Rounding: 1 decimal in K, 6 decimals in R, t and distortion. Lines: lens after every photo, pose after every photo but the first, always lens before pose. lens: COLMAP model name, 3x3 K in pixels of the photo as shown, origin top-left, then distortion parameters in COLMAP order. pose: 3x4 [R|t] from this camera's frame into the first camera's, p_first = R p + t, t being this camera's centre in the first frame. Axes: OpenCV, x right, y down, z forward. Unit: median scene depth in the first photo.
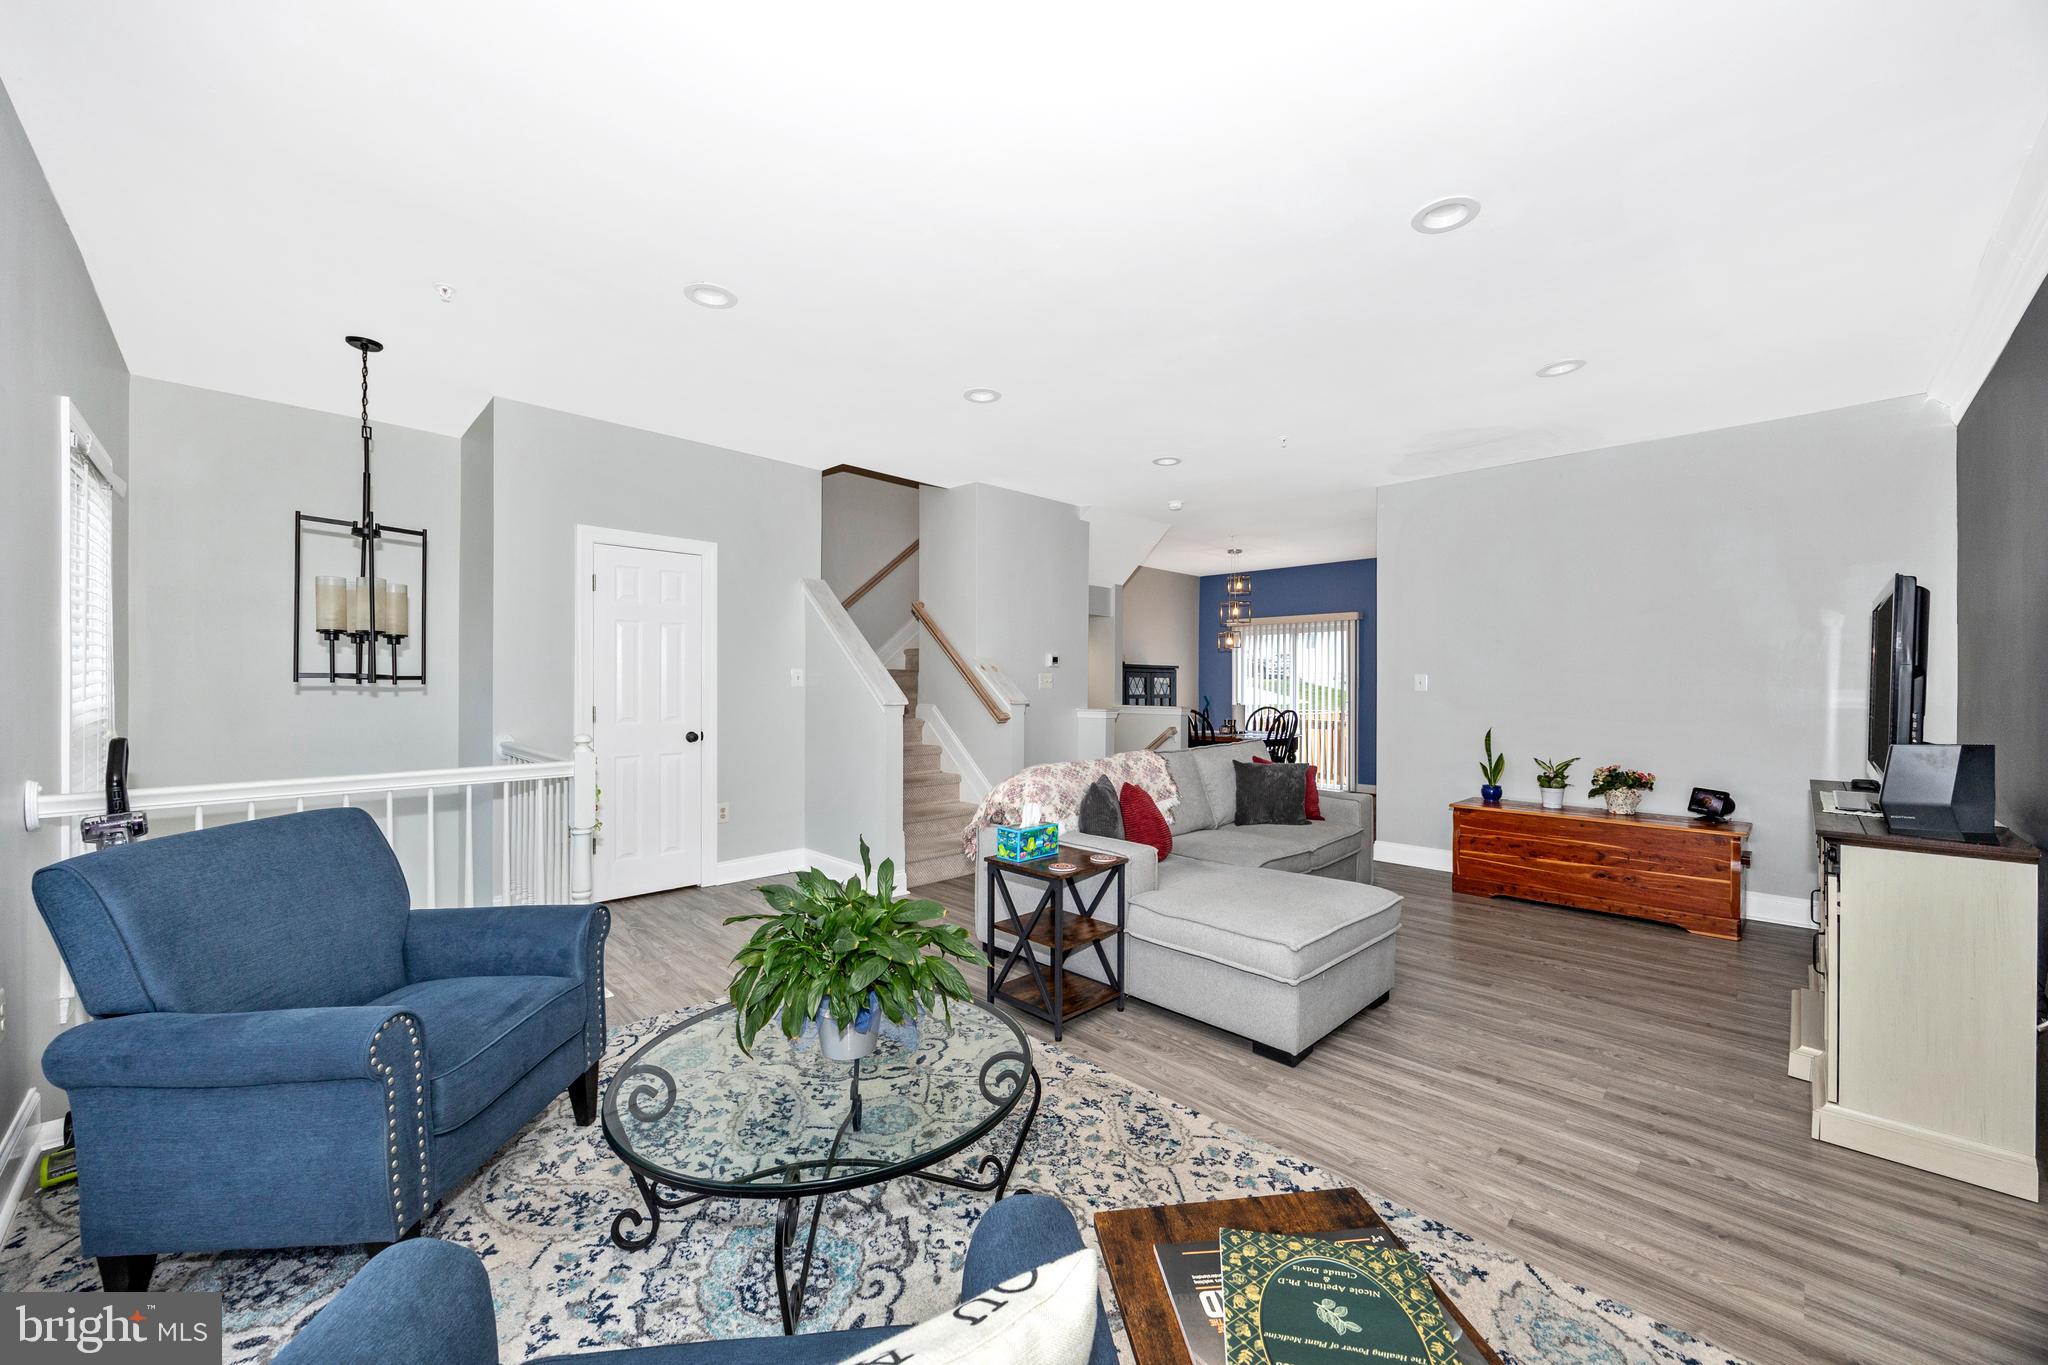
lens RADIAL K [[777.8, 0, 1032.7], [0, 777.8, 684.9], [0, 0, 1]] dist [-0.002383, -0.000276]
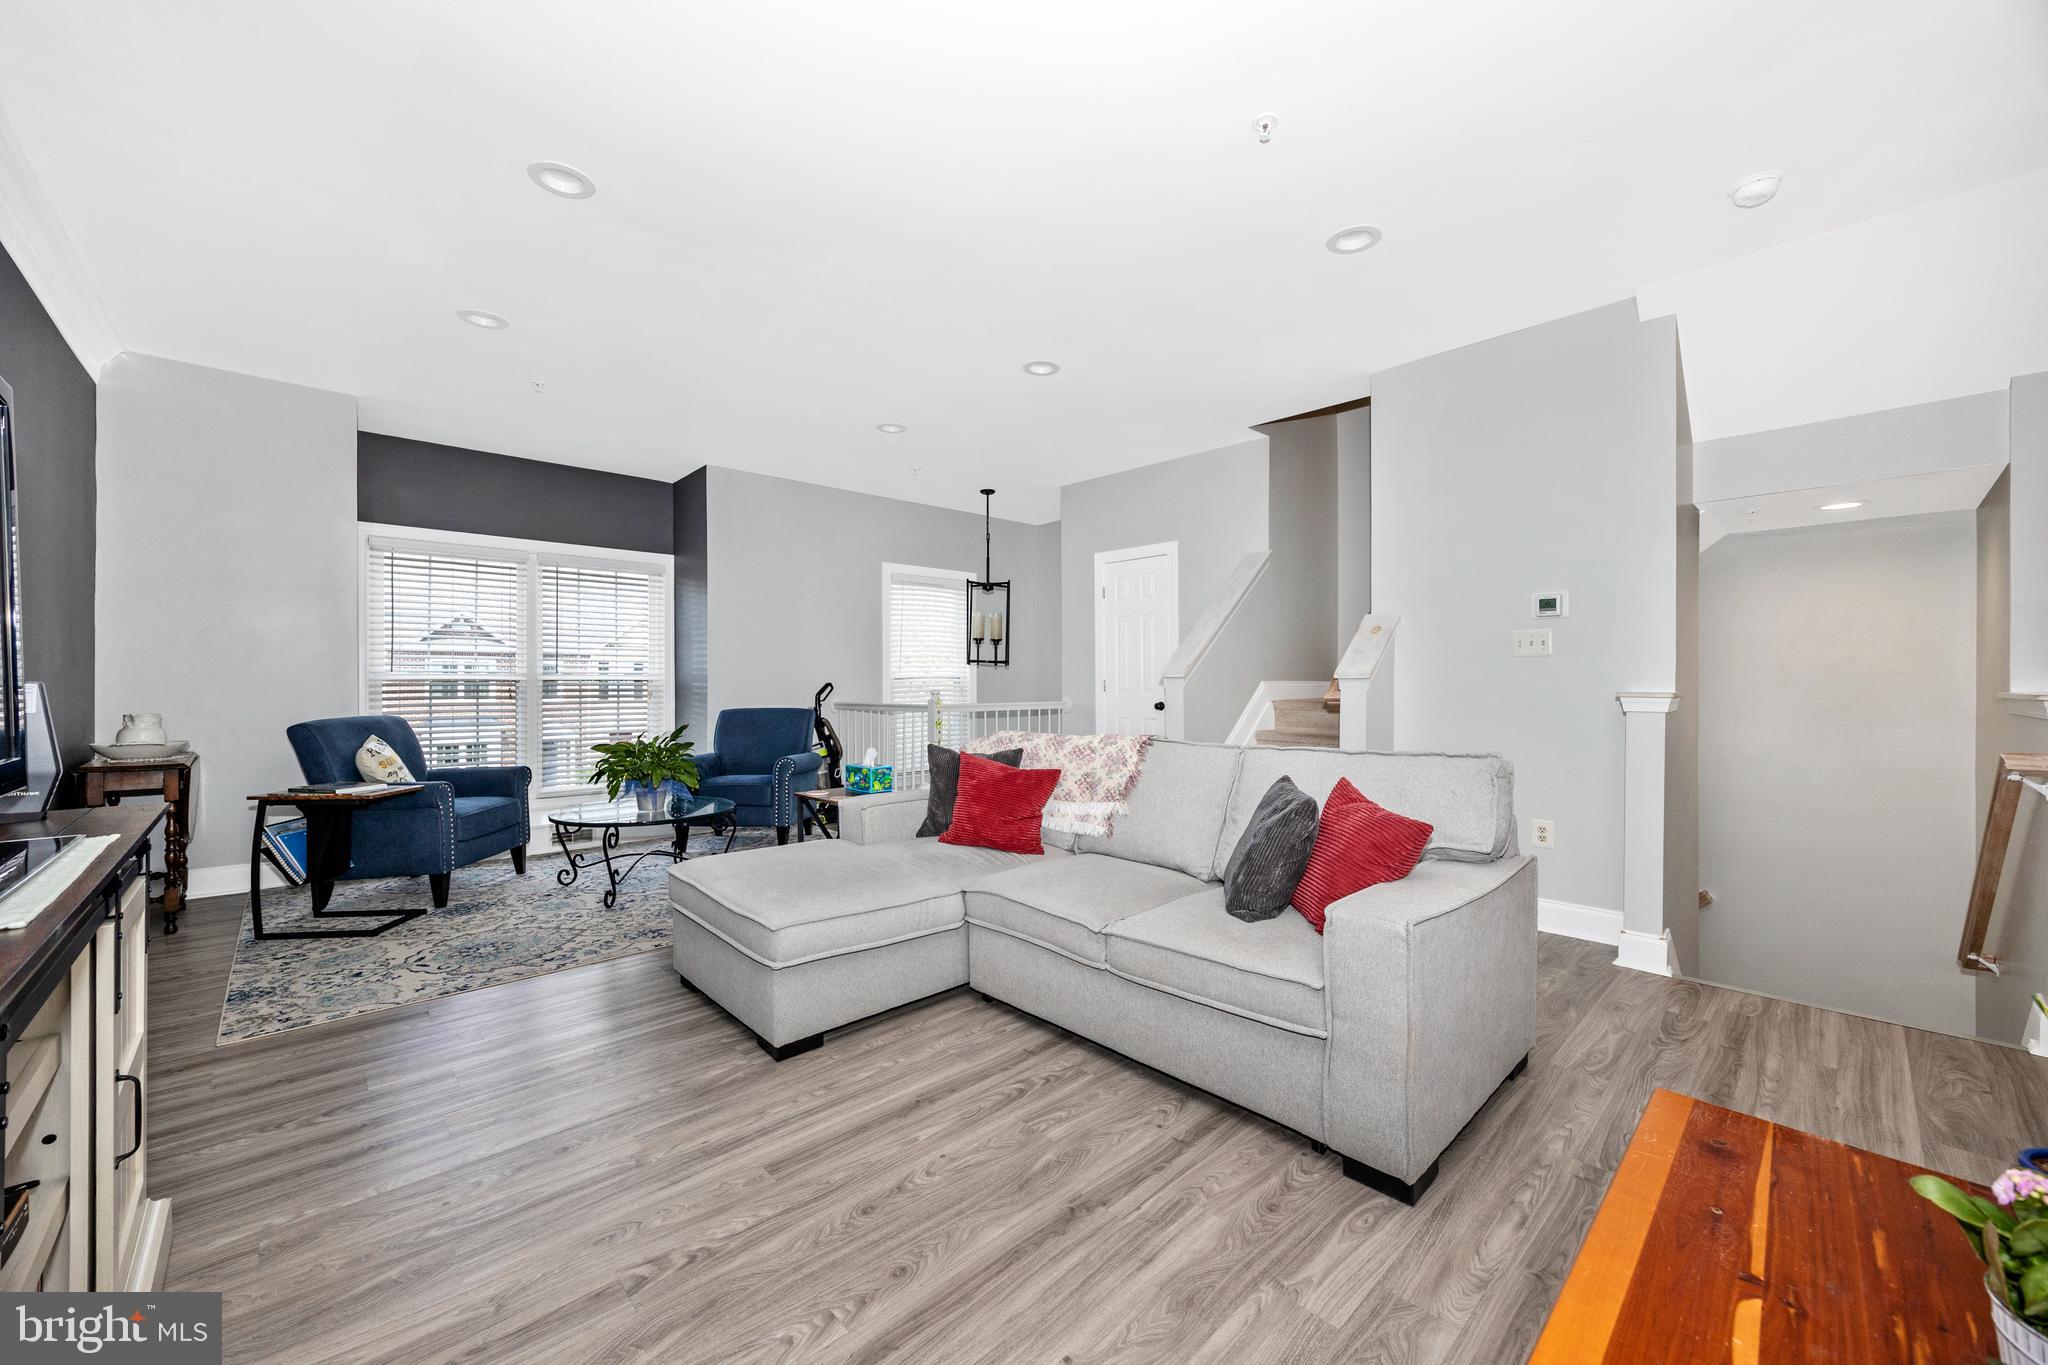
lens RADIAL K [[777.8, 0, 1032.7], [0, 777.8, 684.9], [0, 0, 1]] dist [-0.002383, -0.000276]
pose [[-0.028342, -0.002965, -0.999594, 1.626780], [0.000589, 0.999995, -0.002983, 0.078727], [0.999598, -0.000673, -0.028340, 1.741692]]
